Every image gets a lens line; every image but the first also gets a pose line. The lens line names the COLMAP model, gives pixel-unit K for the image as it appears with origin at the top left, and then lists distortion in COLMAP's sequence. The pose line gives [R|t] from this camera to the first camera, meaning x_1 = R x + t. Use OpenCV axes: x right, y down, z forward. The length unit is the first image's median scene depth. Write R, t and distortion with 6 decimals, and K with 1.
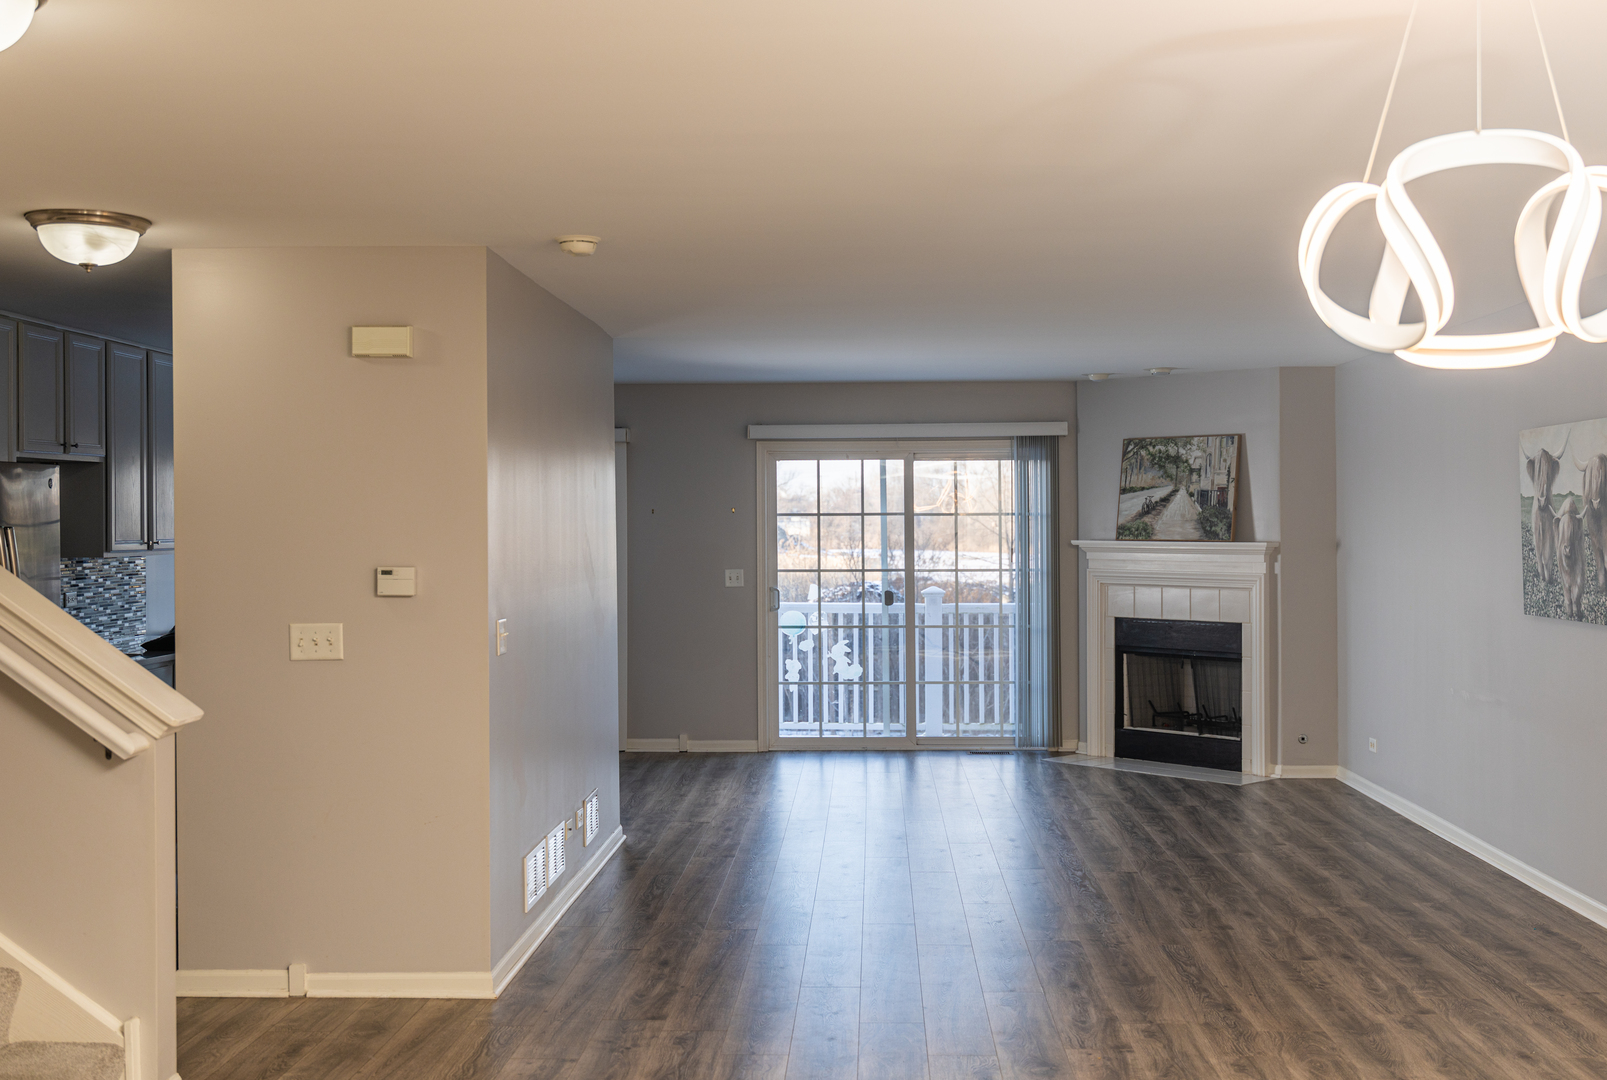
lens RADIAL K [[1691.4, 0, 803.5], [0, 1691.4, 540.0], [0, 0, 1]] dist [0.007896, 0.009910]
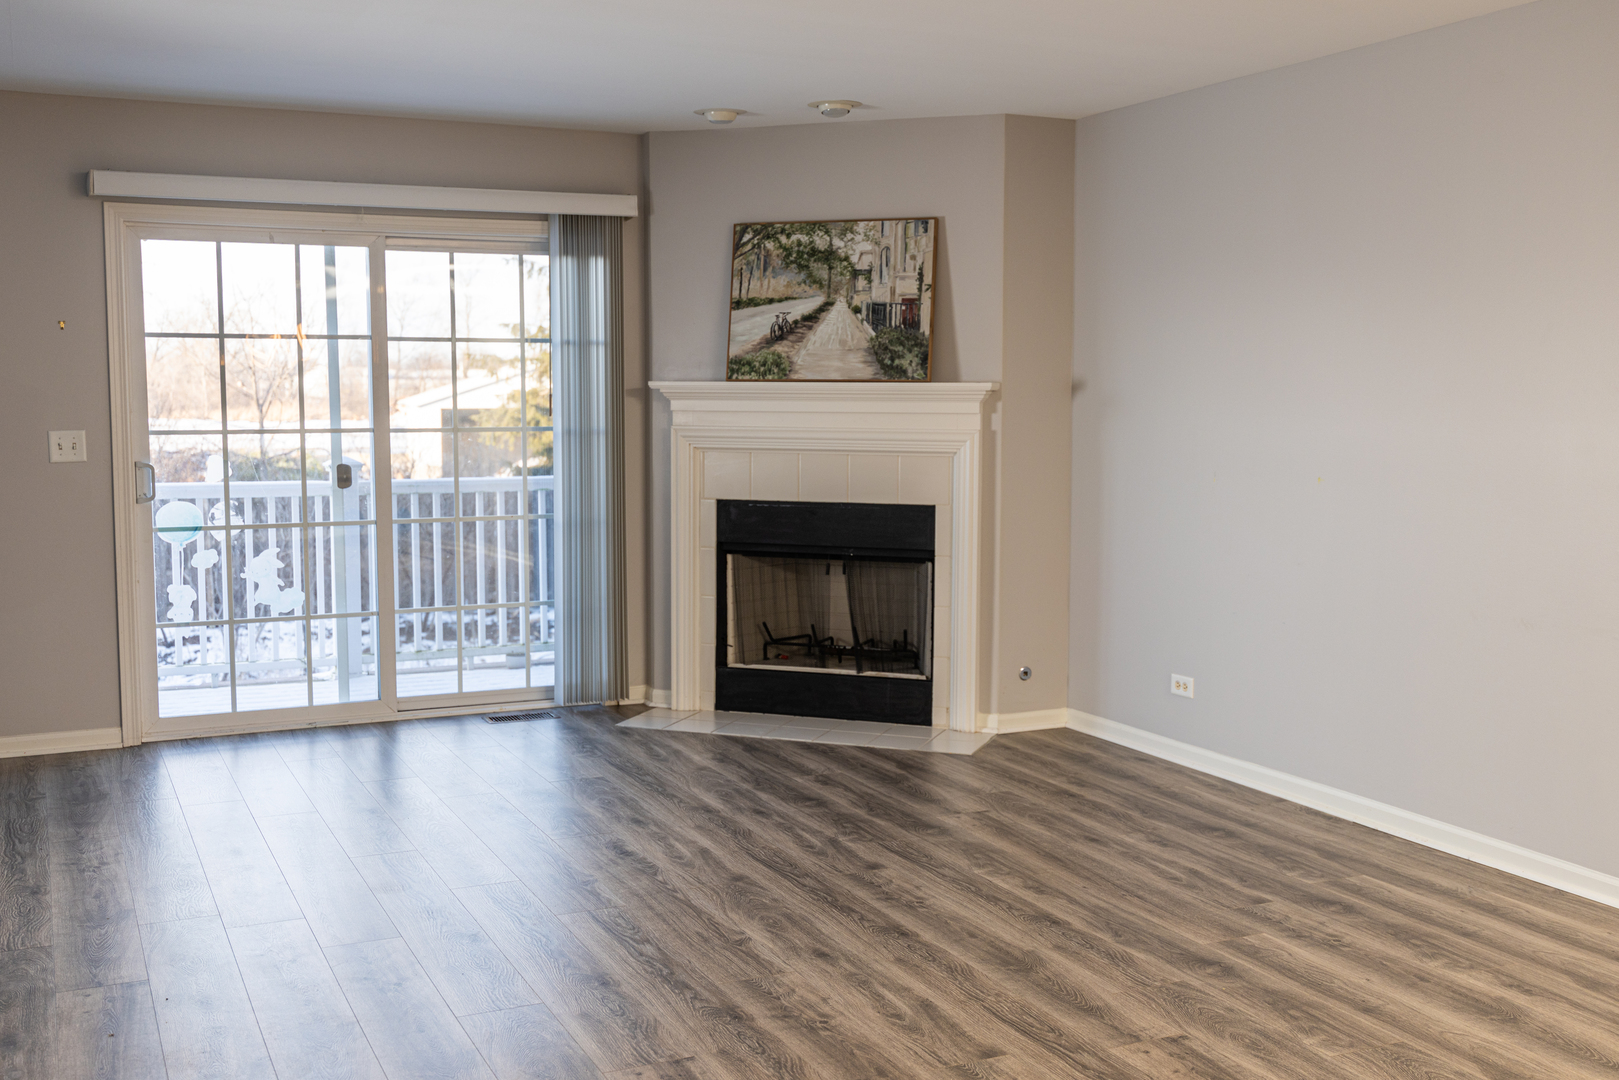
lens RADIAL K [[1653.3, 0, 809.4], [0, 1653.3, 519.5], [0, 0, 1]] dist [-0.002871, 0.003309]
pose [[0.891449, -0.032268, 0.451971, -0.074854], [-0.000152, 0.997440, 0.071511, 0.007899], [-0.453121, -0.063817, 0.889162, 0.422424]]
